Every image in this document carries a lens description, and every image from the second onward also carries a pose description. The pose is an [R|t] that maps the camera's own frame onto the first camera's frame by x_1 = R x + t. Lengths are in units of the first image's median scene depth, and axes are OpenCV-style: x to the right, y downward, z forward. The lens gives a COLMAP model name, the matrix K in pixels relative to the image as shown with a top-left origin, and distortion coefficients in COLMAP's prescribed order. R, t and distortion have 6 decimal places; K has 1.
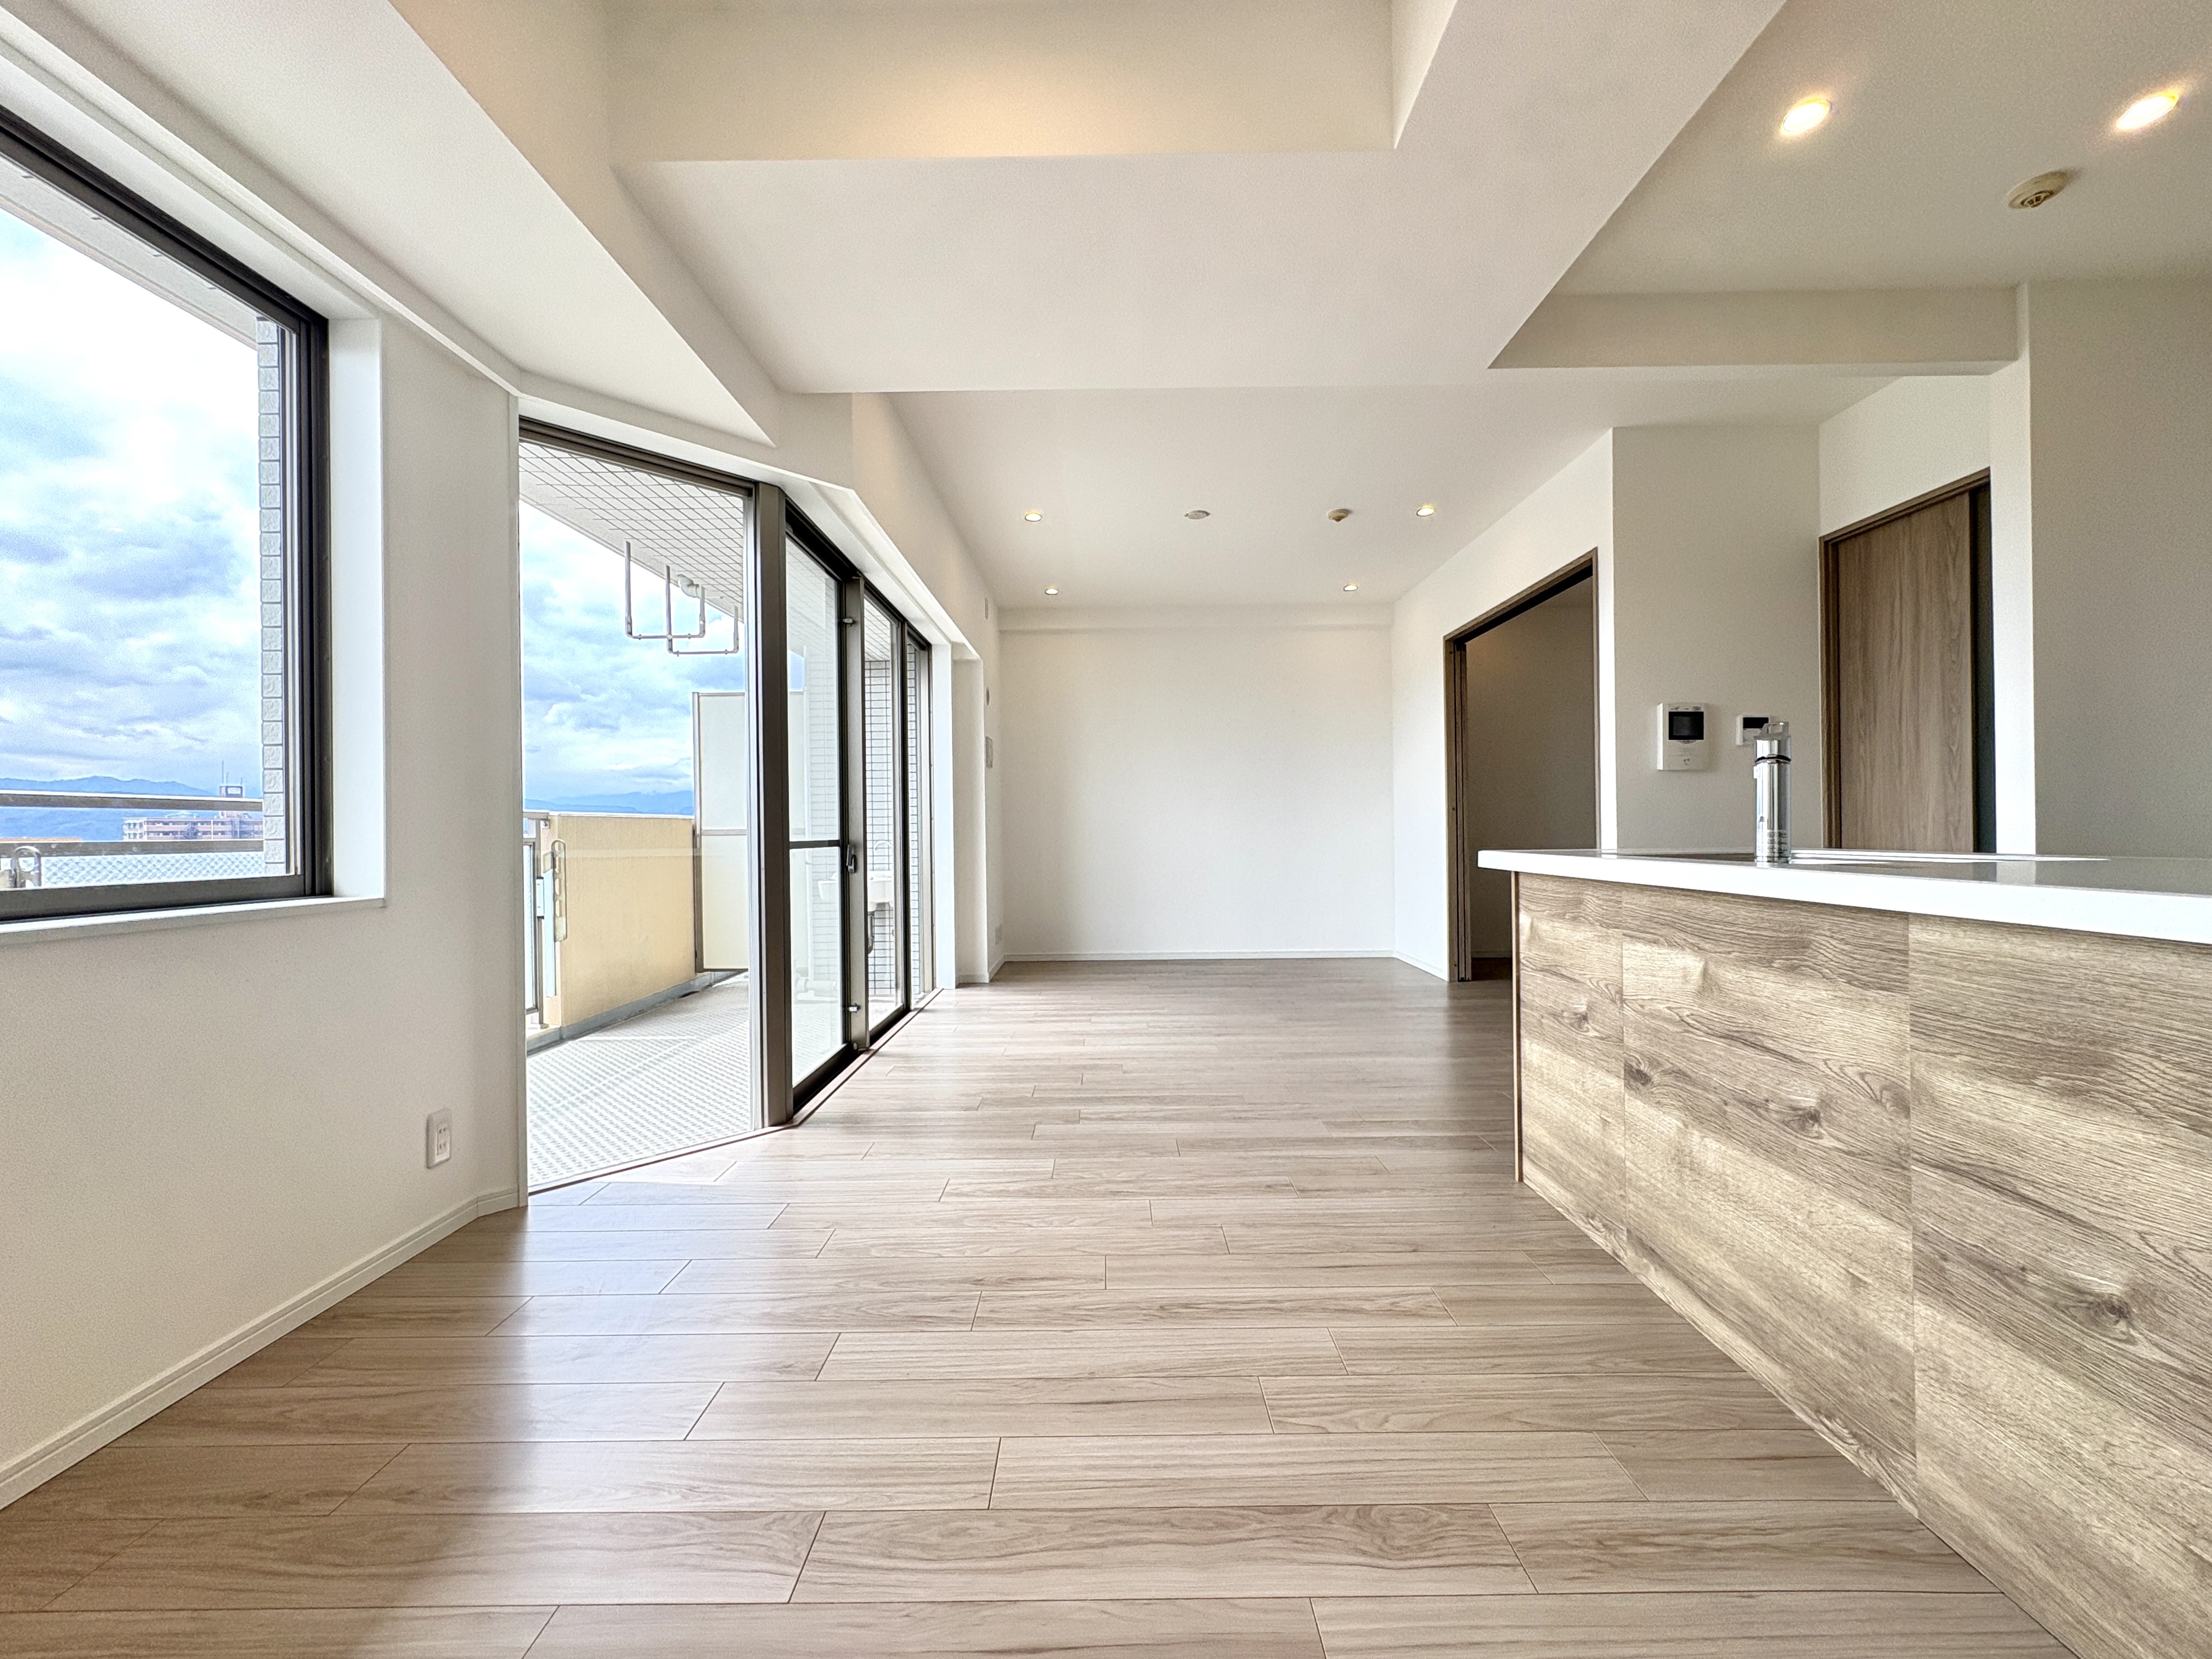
lens RADIAL K [[886.4, 0, 1106.0], [0, 886.4, 829.5], [0, 0, 1]] dist [-0.000313, 0.000261]
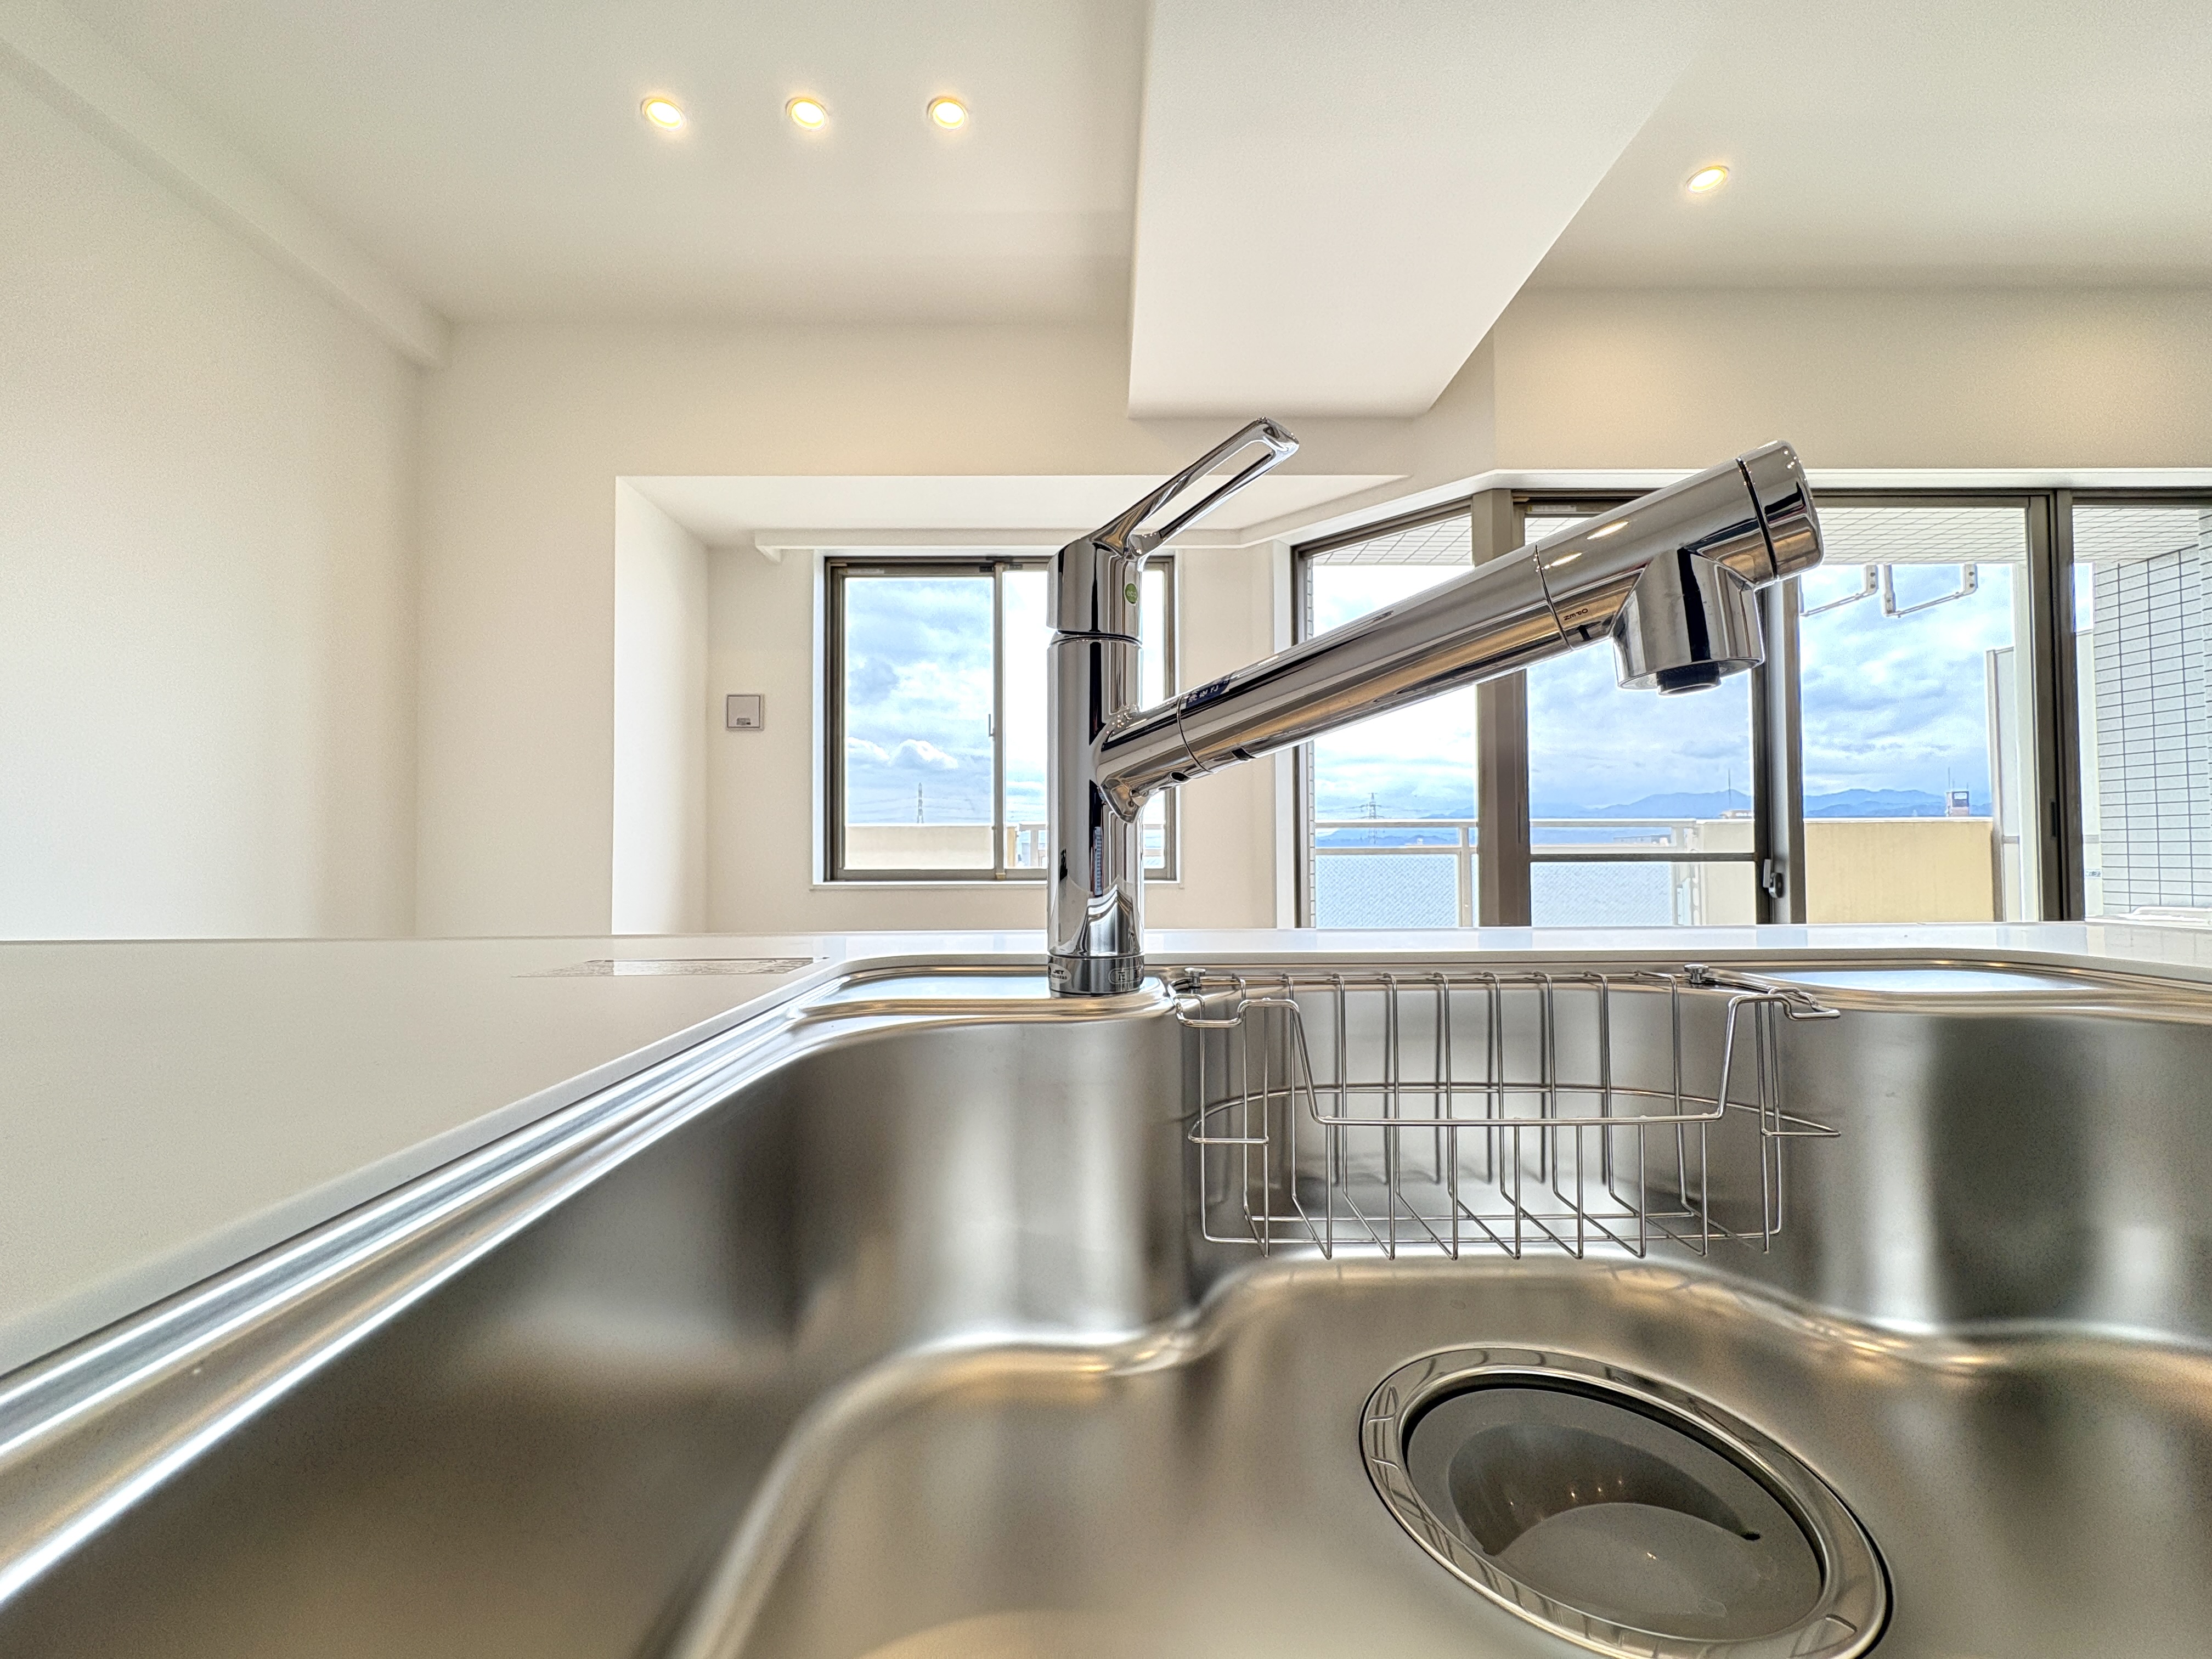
lens RADIAL K [[905.2, 0, 1106.0], [0, 905.2, 829.5], [0, 0, 1]] dist [0.001396, 0.000151]
pose [[0.016051, -0.011481, -0.999805, 0.613264], [0.007573, 0.999907, -0.011361, -0.006000], [0.999842, -0.007389, 0.016137, 0.527817]]
